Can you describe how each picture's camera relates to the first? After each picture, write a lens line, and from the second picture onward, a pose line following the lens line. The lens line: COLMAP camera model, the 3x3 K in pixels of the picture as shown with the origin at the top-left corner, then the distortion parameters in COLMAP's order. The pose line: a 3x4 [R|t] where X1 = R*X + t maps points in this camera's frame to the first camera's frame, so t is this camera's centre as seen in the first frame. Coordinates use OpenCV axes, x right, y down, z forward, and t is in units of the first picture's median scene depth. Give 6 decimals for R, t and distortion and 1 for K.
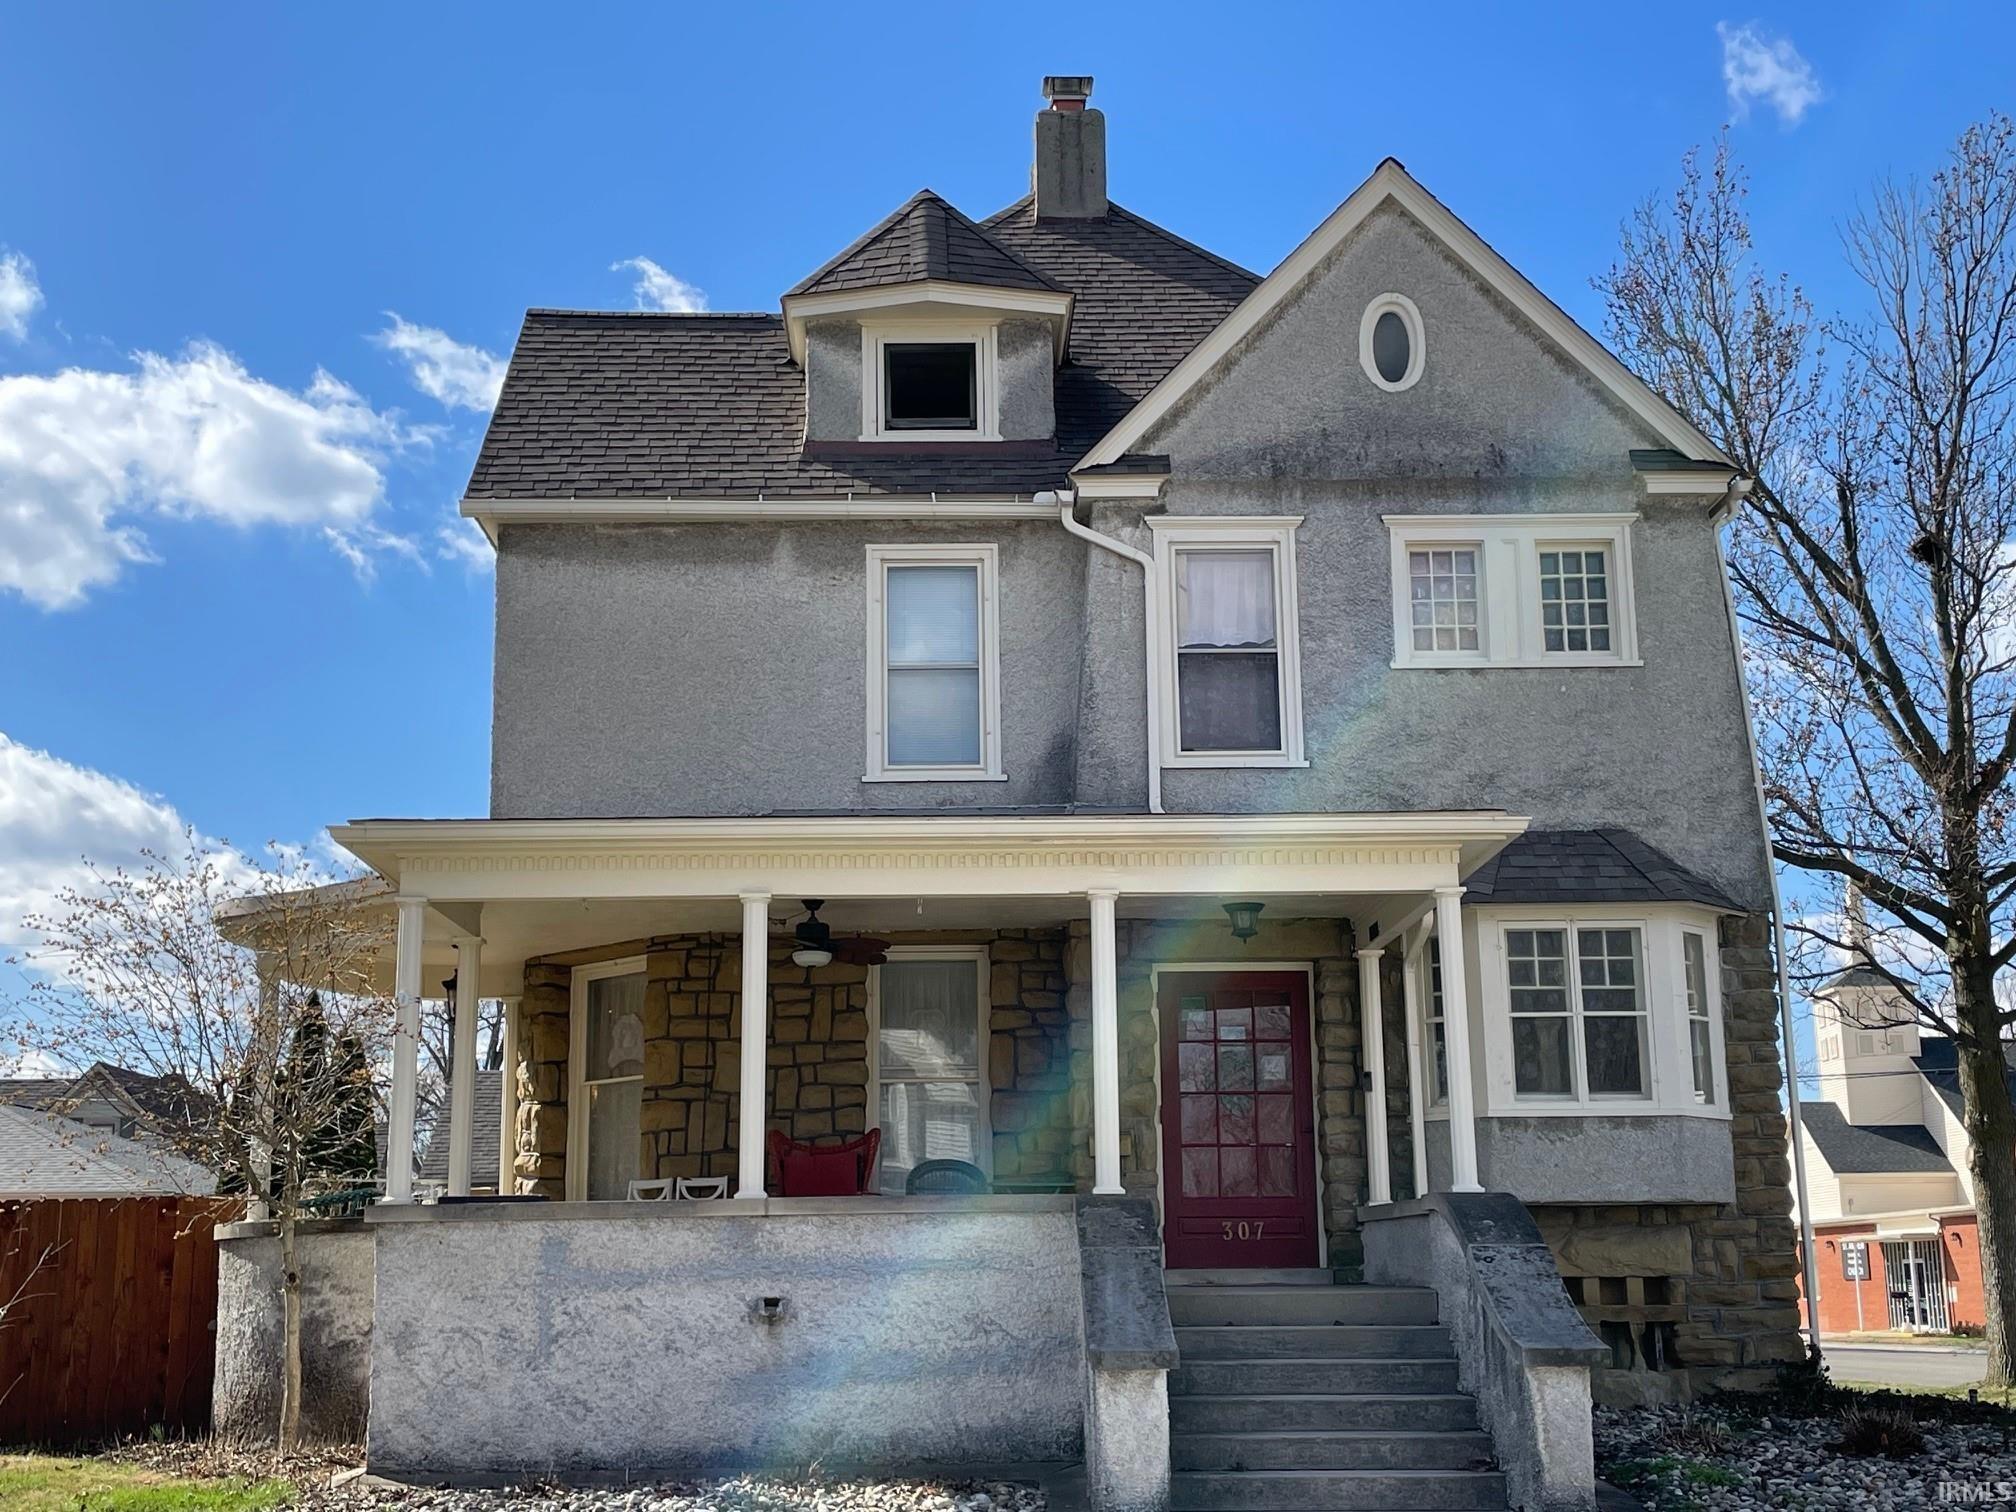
lens RADIAL K [[2600.5, 0, 1008.0], [0, 2600.5, 756.0], [0, 0, 1]] dist [0.177125, -0.574321]
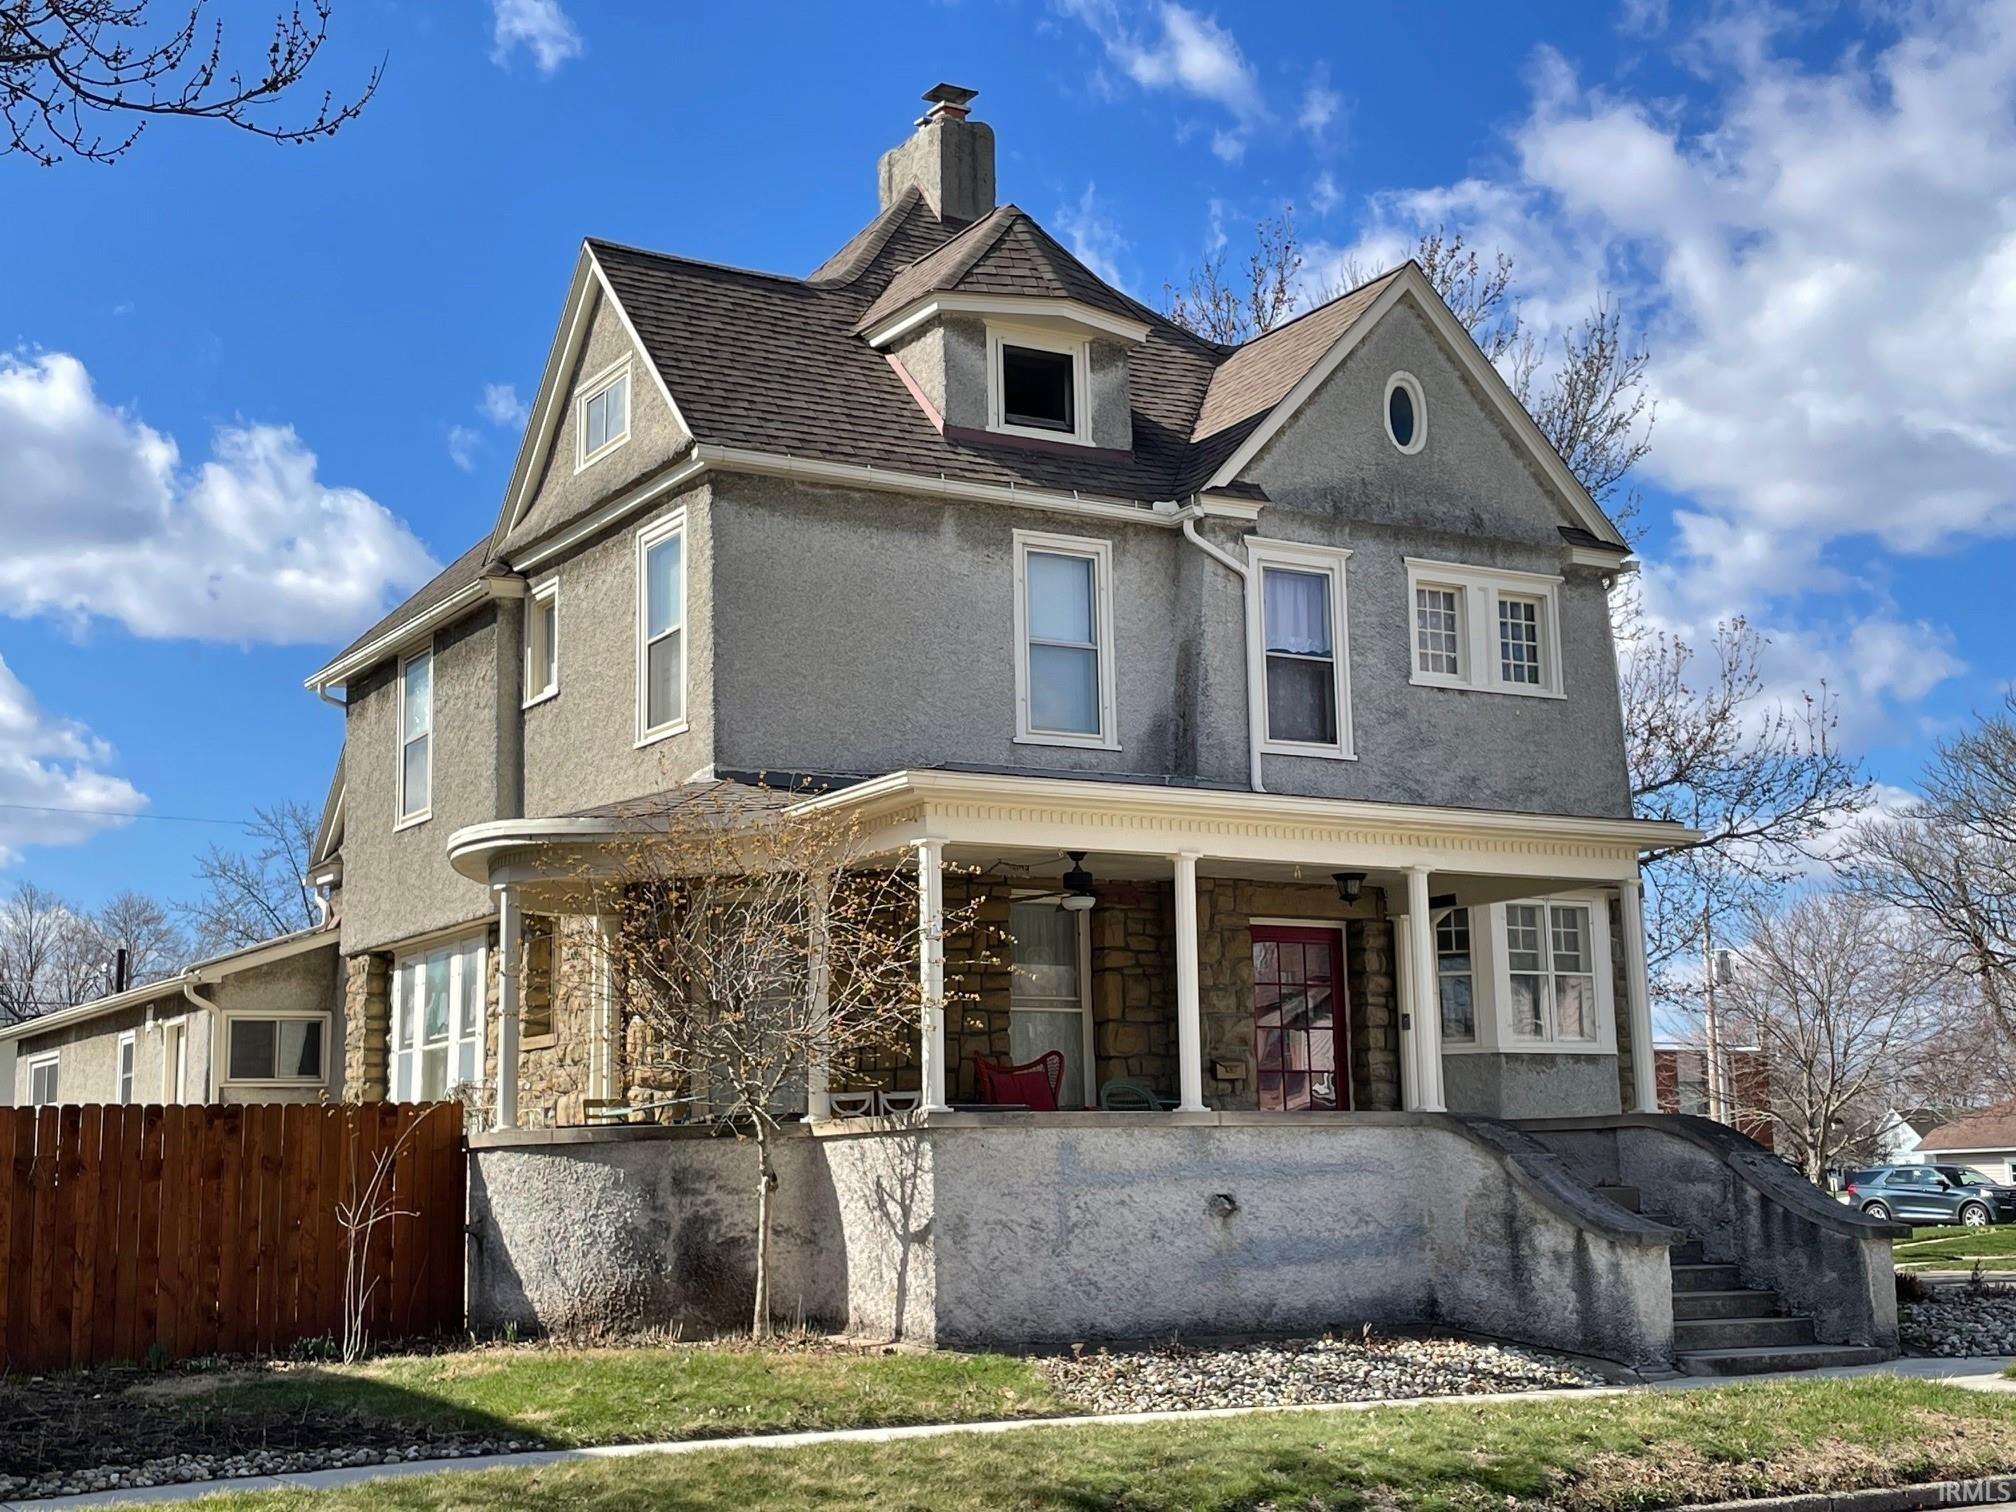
lens RADIAL K [[2726.8, 0, 1008.0], [0, 2726.8, 756.0], [0, 0, 1]] dist [0.174449, -0.524987]
pose [[0.863214, 0.073945, 0.499394, -0.648144], [-0.092032, 0.995688, 0.011648, 0.002212], [-0.496379, -0.056015, 0.866297, -0.015722]]
